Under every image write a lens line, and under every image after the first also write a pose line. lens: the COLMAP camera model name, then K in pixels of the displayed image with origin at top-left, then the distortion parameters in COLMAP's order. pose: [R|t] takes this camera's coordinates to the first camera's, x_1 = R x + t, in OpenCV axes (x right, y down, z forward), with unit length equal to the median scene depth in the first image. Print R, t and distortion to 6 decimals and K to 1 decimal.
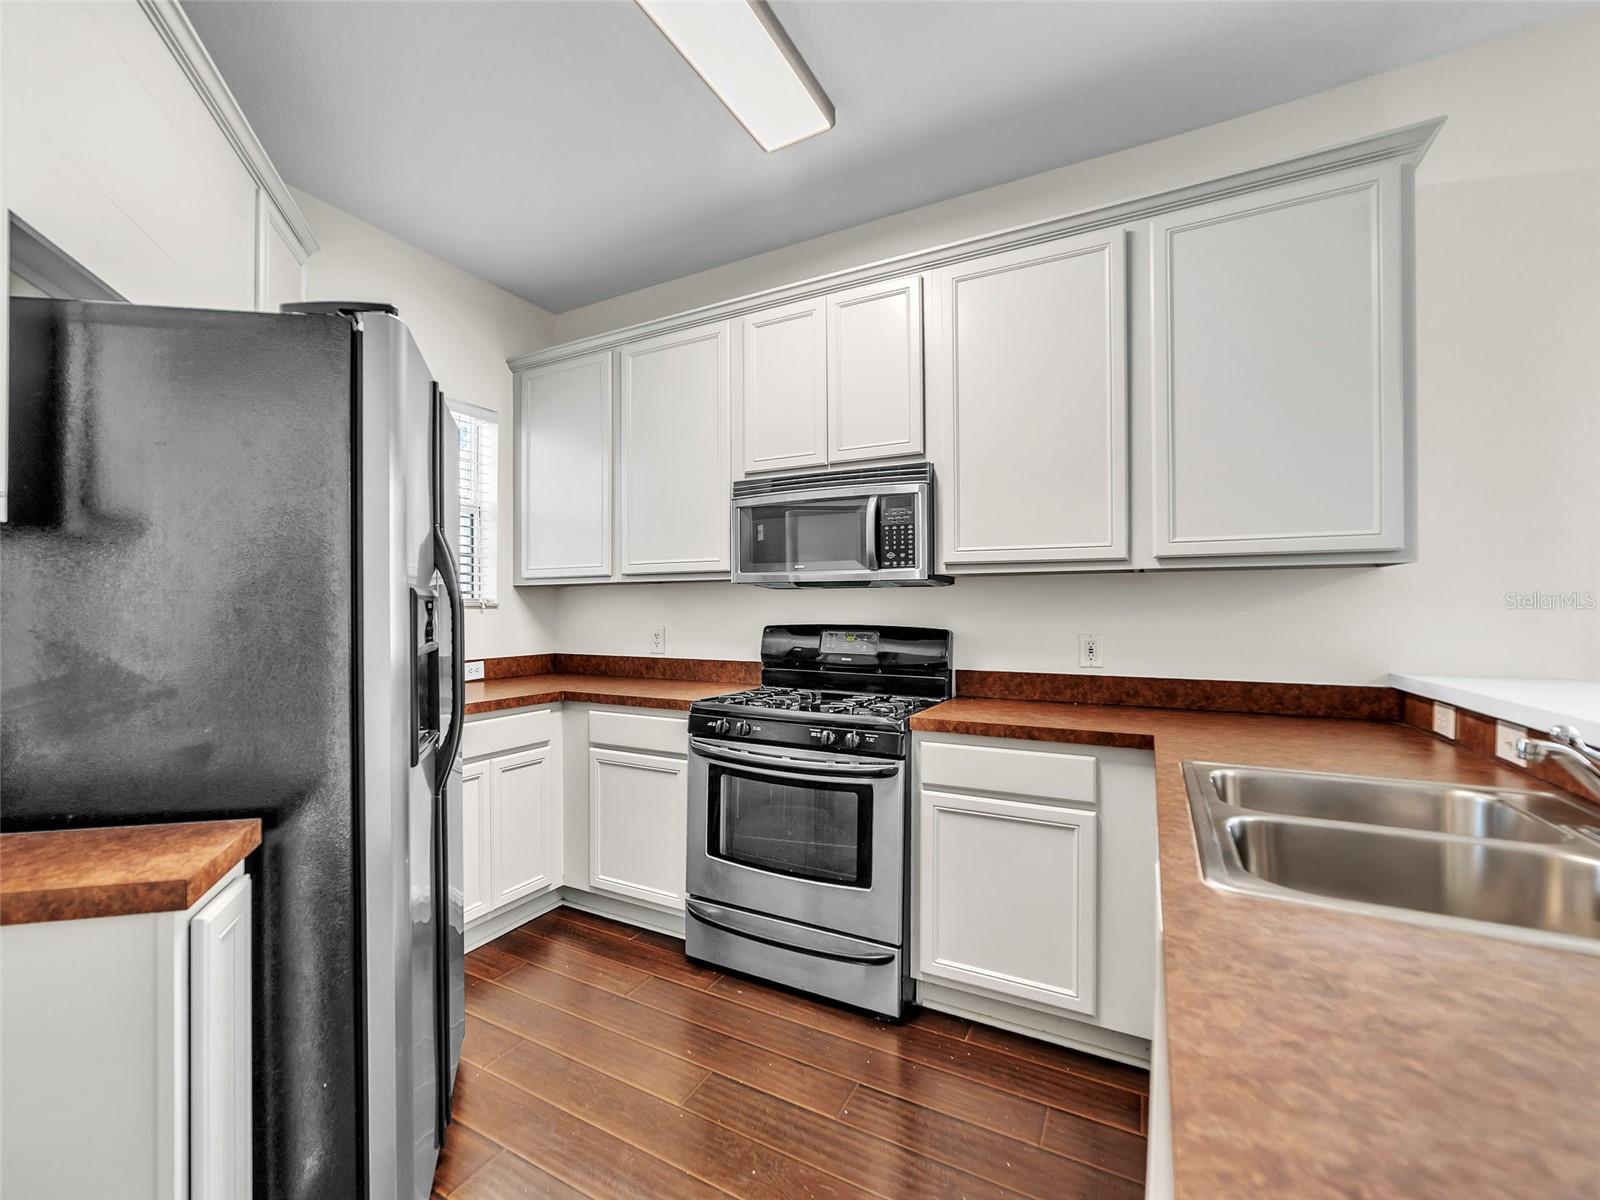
lens RADIAL K [[711.8, 0, 721.8], [0, 711.8, 599.3], [0, 0, 1]] dist [-0.002186, 0.000013]
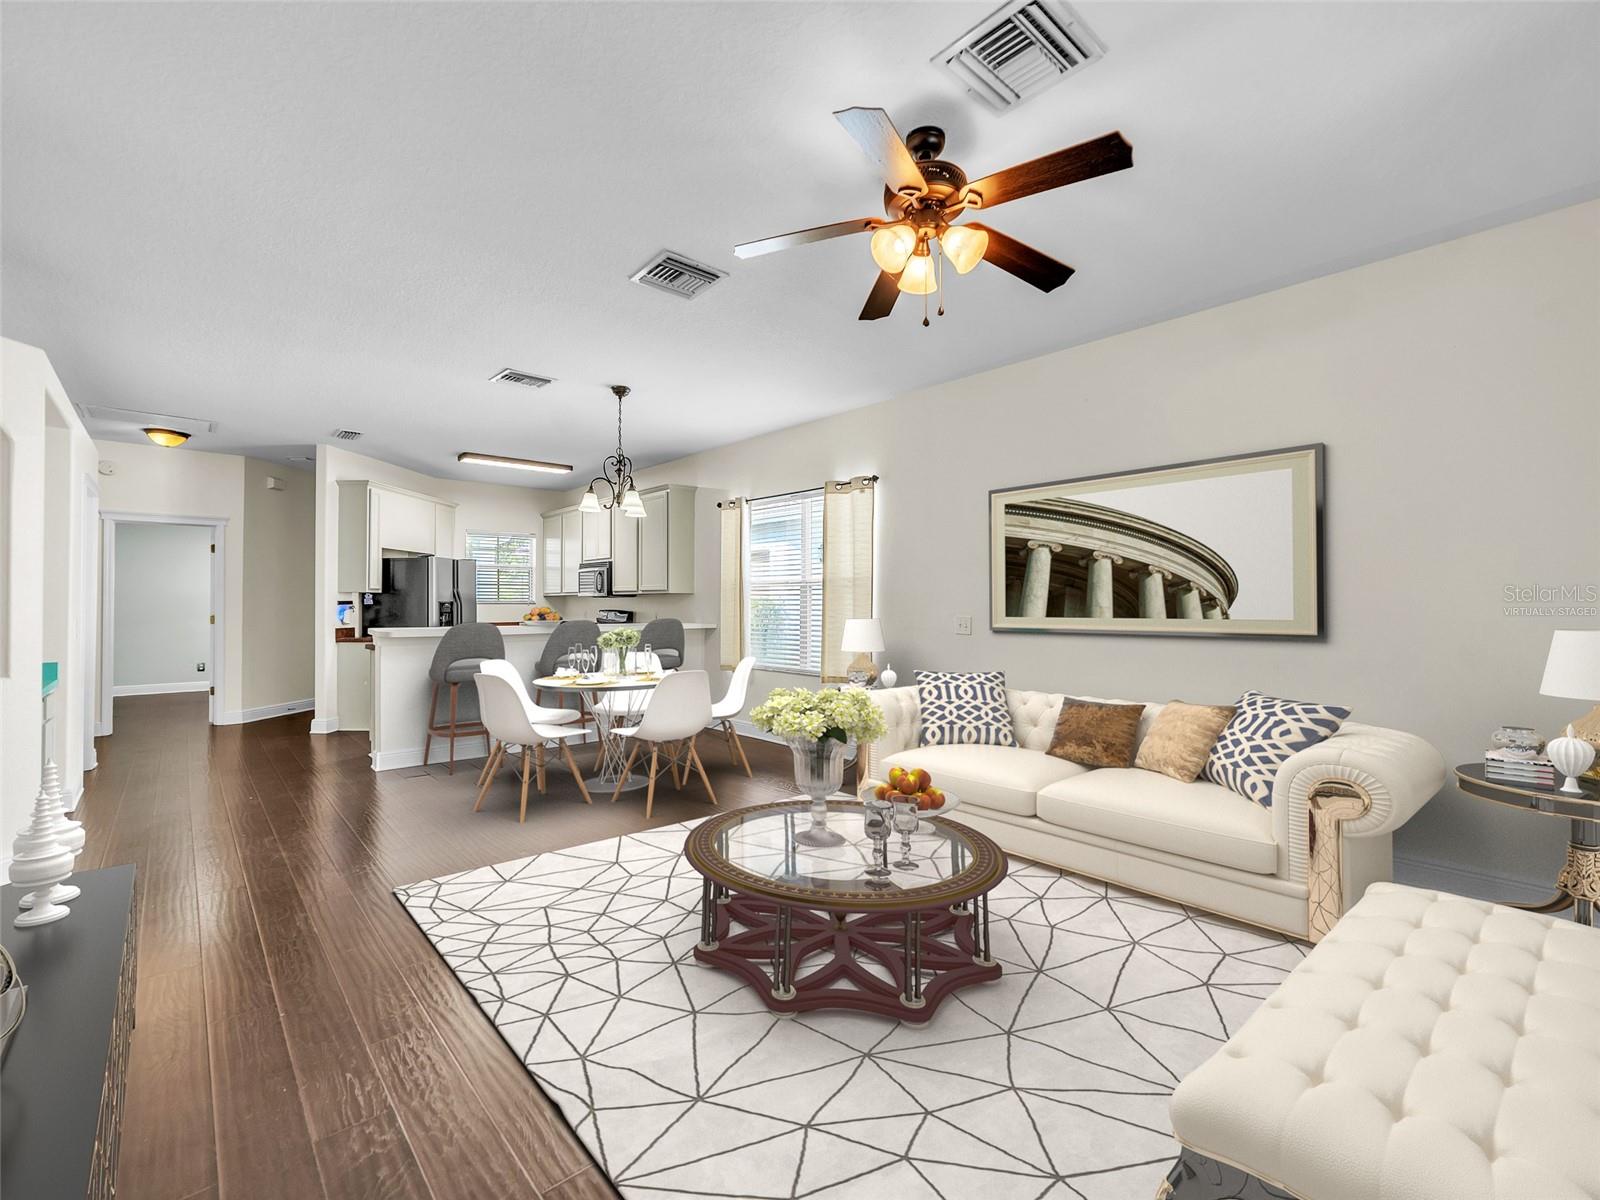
lens RADIAL K [[711.8, 0, 773.6], [0, 711.8, 588.9], [0, 0, 1]] dist [-0.002186, 0.000013]
pose [[0.937648, -0.012504, -0.347362, 2.134951], [0.009295, 0.999897, -0.010903, -0.018520], [0.347463, 0.006994, 0.937668, -1.818234]]
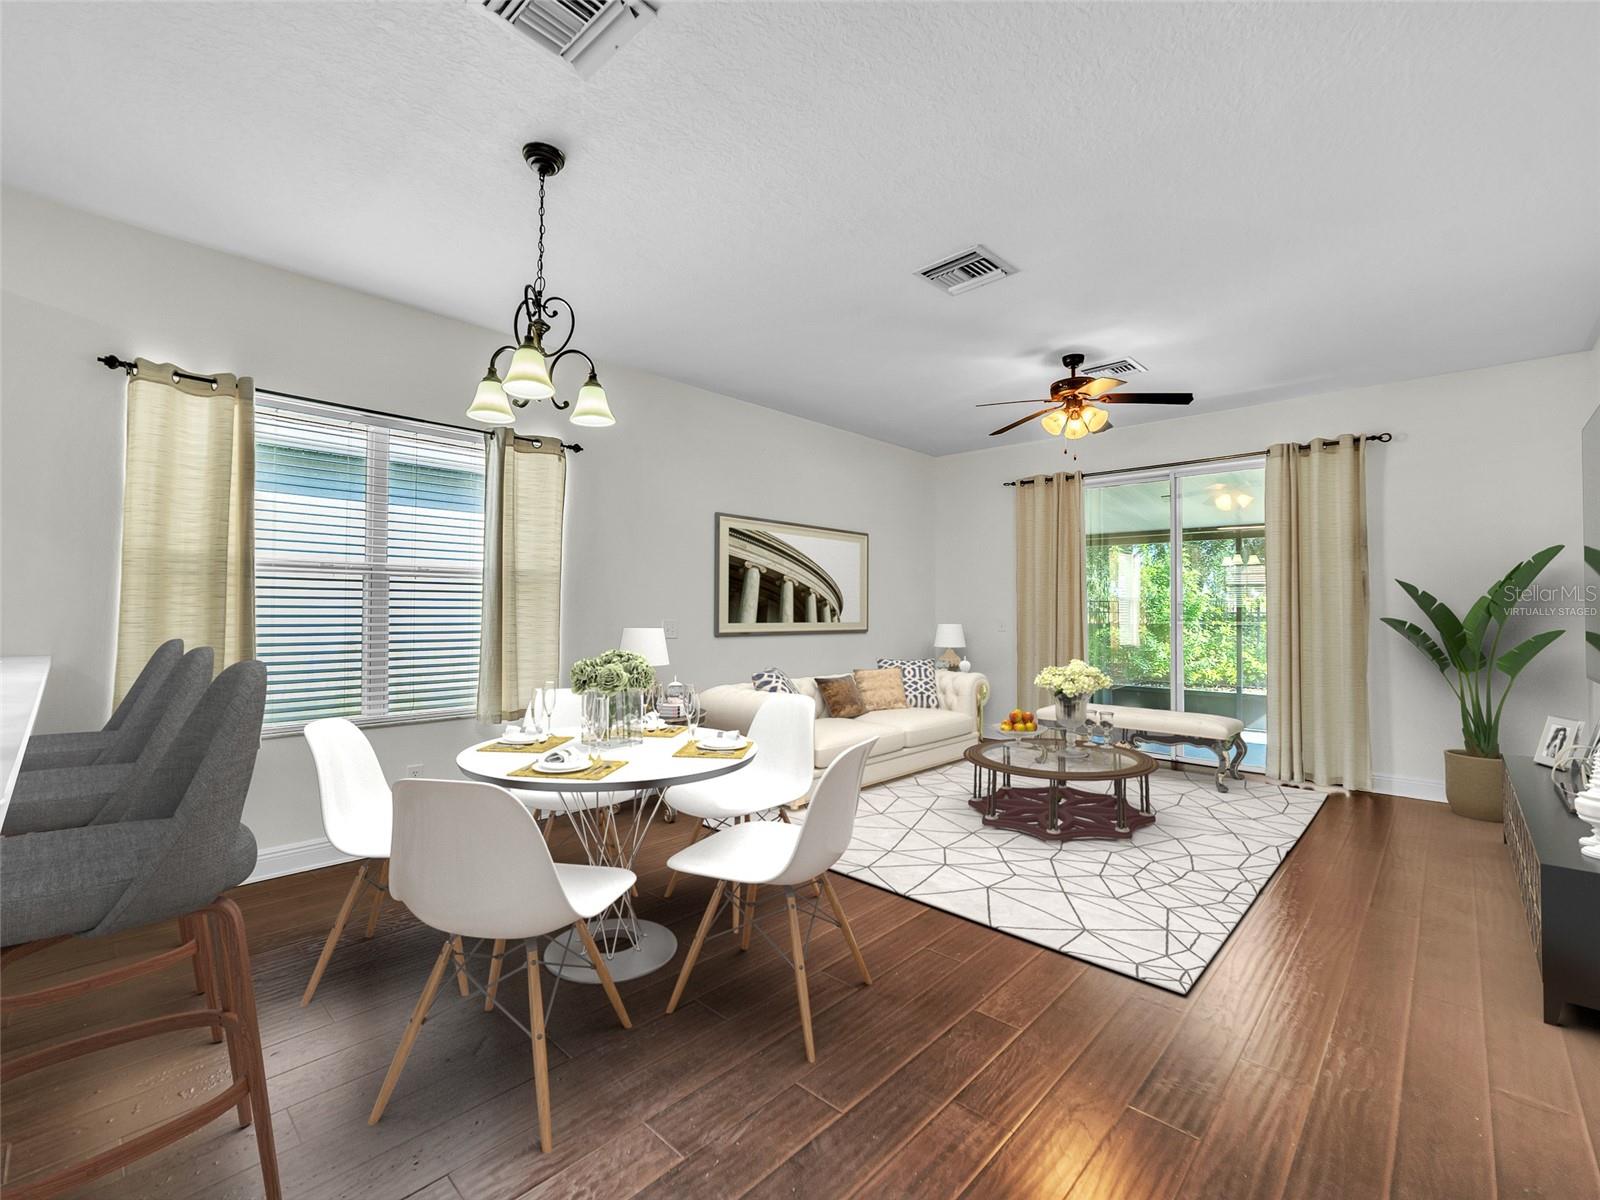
lens RADIAL K [[711.8, 0, 794.7], [0, 711.8, 612.7], [0, 0, 1]] dist [-0.002186, 0.000013]
pose [[0.223723, -0.001947, 0.974651, 0.095836], [-0.020011, 0.999778, 0.006590, -0.011779], [-0.974447, -0.020978, 0.223634, -0.608774]]
